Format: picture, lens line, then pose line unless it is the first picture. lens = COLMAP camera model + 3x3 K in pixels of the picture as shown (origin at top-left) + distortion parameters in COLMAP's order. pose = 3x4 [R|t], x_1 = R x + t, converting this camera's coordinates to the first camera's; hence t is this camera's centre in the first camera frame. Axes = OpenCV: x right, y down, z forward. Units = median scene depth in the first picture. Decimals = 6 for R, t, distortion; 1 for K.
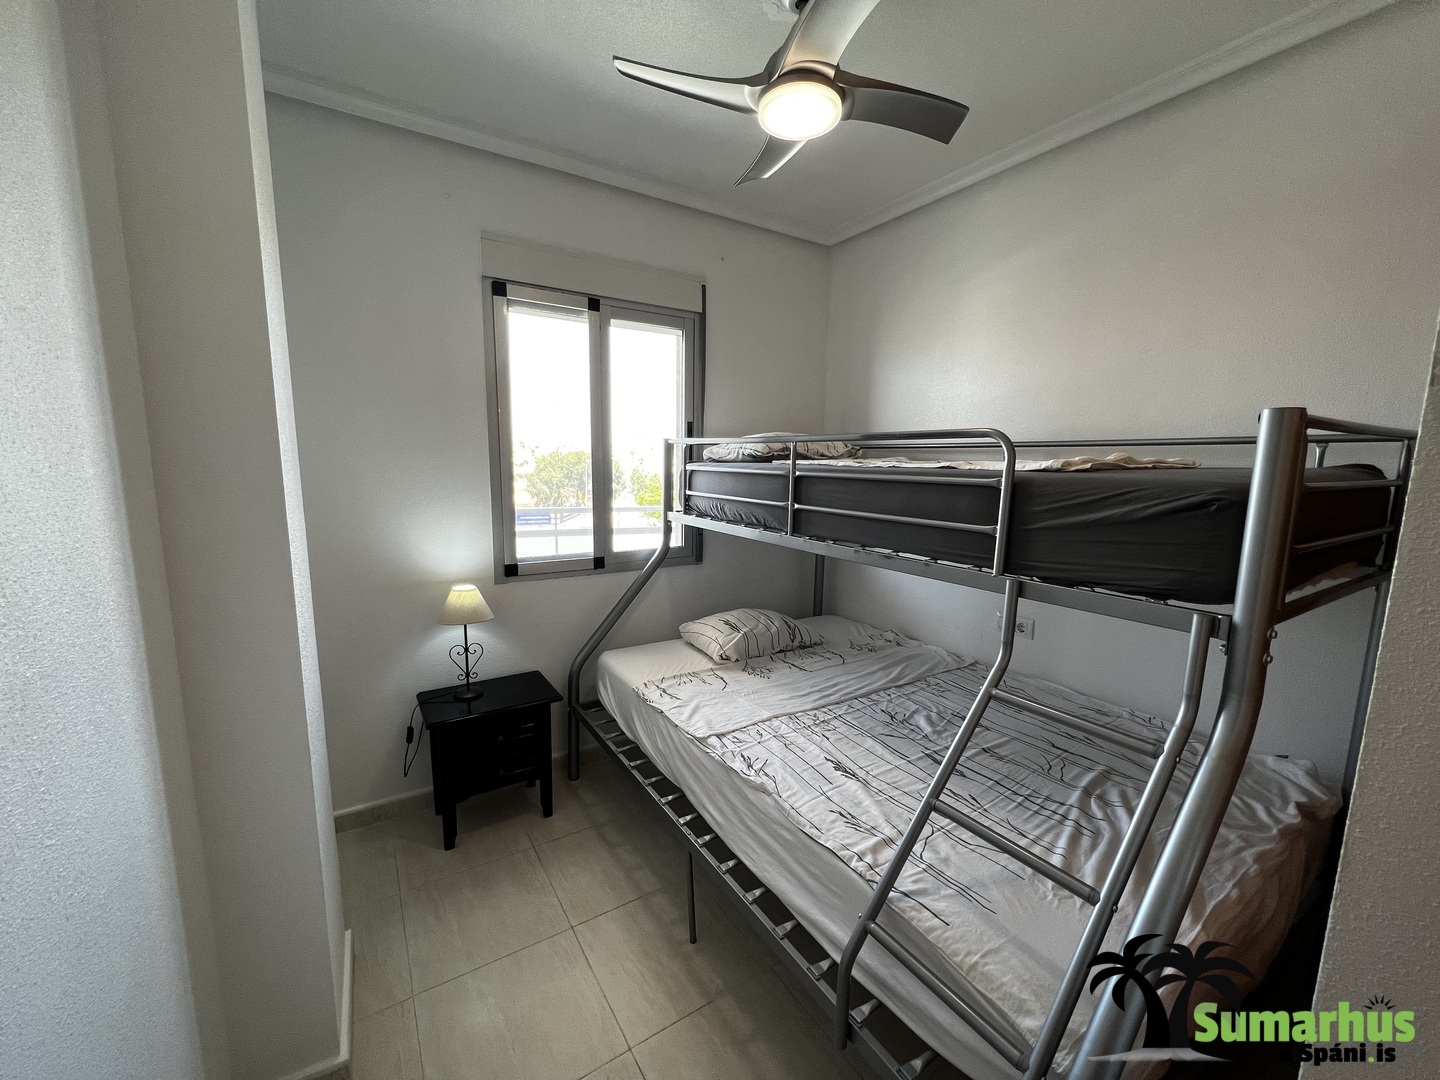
lens RADIAL K [[576.1, 0, 714.4], [0, 576.1, 541.9], [0, 0, 1]] dist [-0.001246, -0.000446]
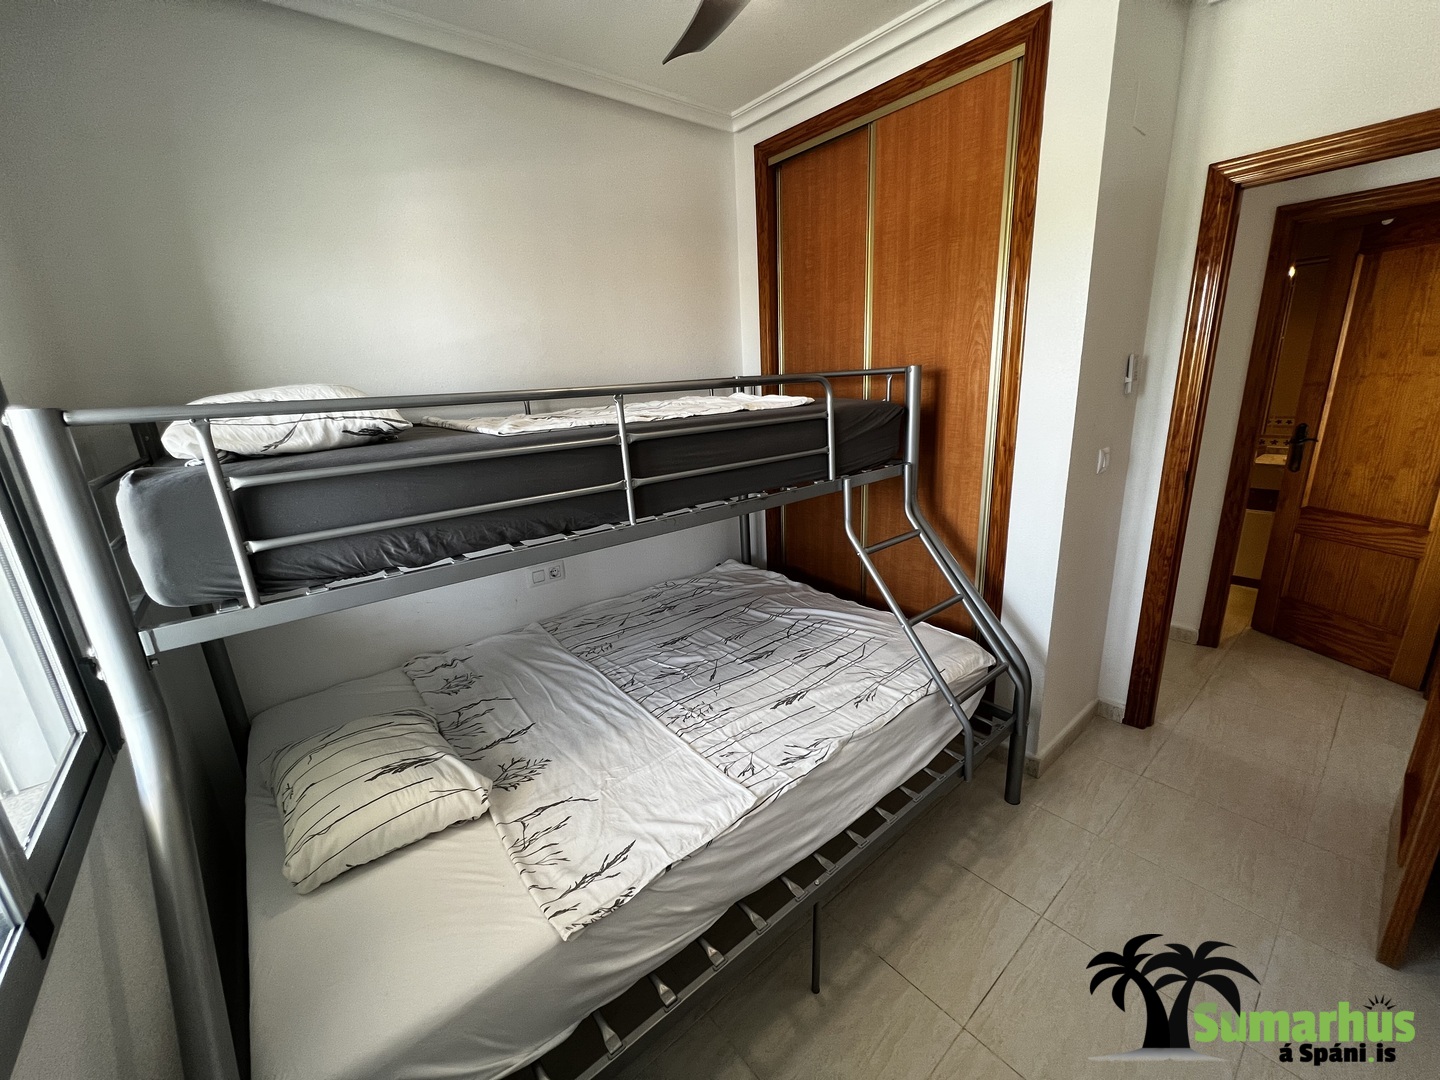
lens RADIAL K [[576.1, 0, 714.4], [0, 576.1, 541.9], [0, 0, 1]] dist [-0.001246, -0.000446]
pose [[-0.126592, -0.272753, 0.953719, -0.594147], [0.194492, 0.935968, 0.293492, -0.187845], [-0.972701, 0.222645, -0.065438, 0.965393]]
